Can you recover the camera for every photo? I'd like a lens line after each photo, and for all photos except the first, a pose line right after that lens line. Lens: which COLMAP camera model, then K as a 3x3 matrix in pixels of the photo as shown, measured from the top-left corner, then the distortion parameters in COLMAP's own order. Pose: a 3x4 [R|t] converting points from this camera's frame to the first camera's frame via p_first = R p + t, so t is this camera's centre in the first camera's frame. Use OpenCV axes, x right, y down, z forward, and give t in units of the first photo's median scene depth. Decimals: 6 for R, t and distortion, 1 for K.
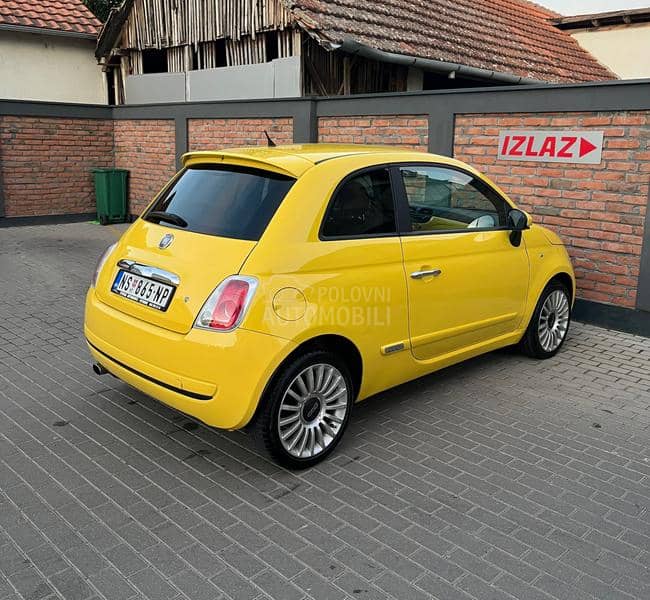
lens RADIAL K [[652.7, 0, 332.8], [0, 652.7, 266.6], [0, 0, 1]] dist [0.019162, 0.000000]
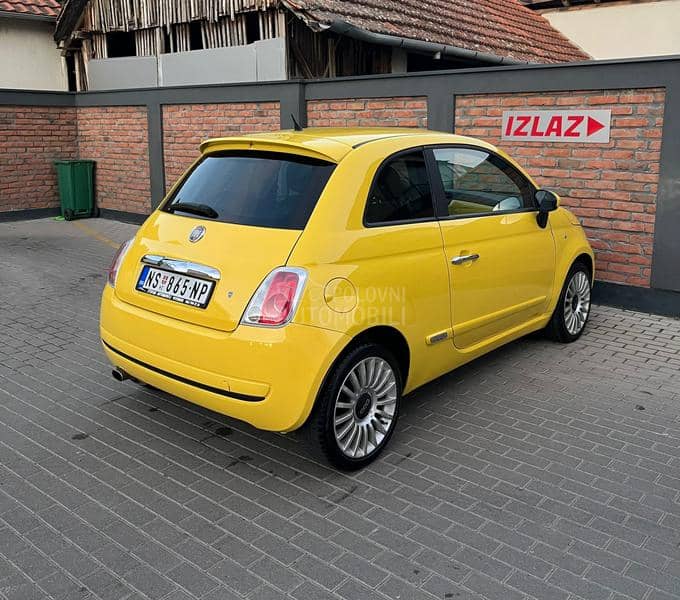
lens RADIAL K [[682.6, 0, 349.5], [0, 682.6, 239.6], [0, 0, 1]] dist [0.020255, 0.000000]
pose [[0.996039, -0.033040, 0.082553, -0.067882], [0.035051, 0.999120, -0.023036, -0.000126], [-0.081719, 0.025838, 0.996320, 0.004110]]
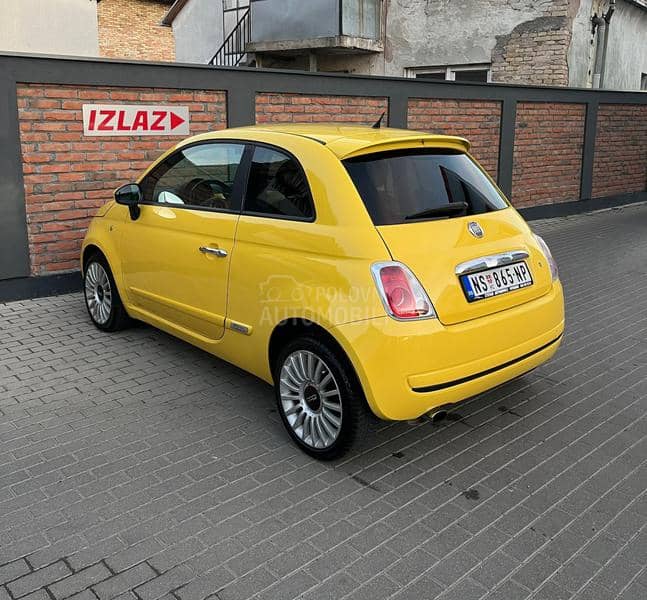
lens RADIAL K [[649.7, 0, 327.4], [0, 649.7, 234.8], [0, 0, 1]] dist [0.019162, 0.000000]
pose [[0.053115, -0.195871, 0.979190, -0.692516], [0.185578, 0.965429, 0.183052, -0.142013], [-0.981193, 0.171994, 0.087628, 0.648139]]
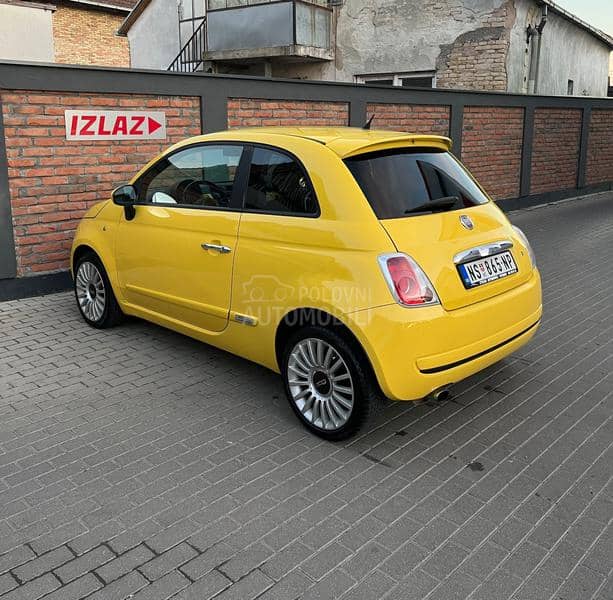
lens RADIAL K [[615.3, 0, 308.3], [0, 615.3, 237.2], [0, 0, 1]] dist [0.019272, 0.000000]
pose [[-0.012293, -0.199932, 0.979733, -0.697342], [0.192204, 0.961063, 0.198534, -0.148165], [-0.981278, 0.190749, 0.026614, 0.701604]]
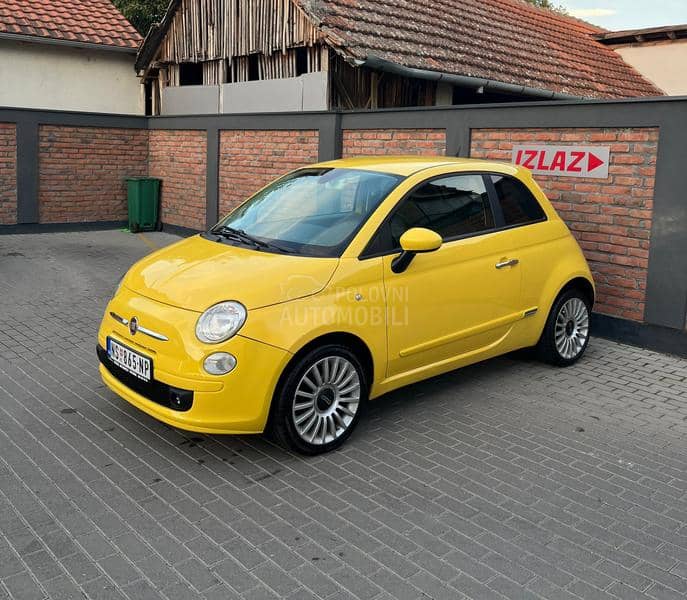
lens RADIAL K [[689.6, 0, 347.4], [0, 689.6, 222.1], [0, 0, 1]] dist [0.020255, 0.000000]
pose [[0.998659, 0.017585, -0.048691, 0.054251], [-0.021910, 0.995723, -0.089758, 0.015538], [0.046905, 0.090705, 0.994773, -0.078432]]
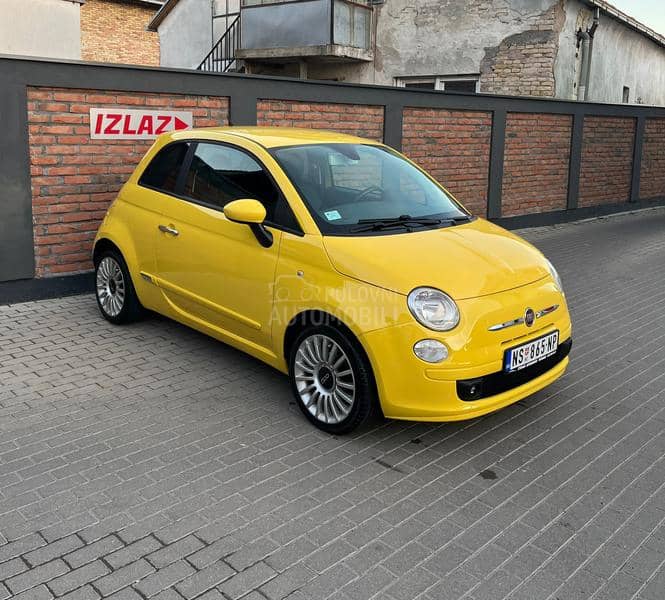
lens RADIAL K [[667.1, 0, 335.4], [0, 667.1, 226.6], [0, 0, 1]] dist [0.021066, 0.000000]
pose [[0.009054, -0.167381, 0.985851, -0.743833], [0.171457, 0.971550, 0.163378, -0.147387], [-0.985150, 0.167552, 0.037495, 0.685071]]
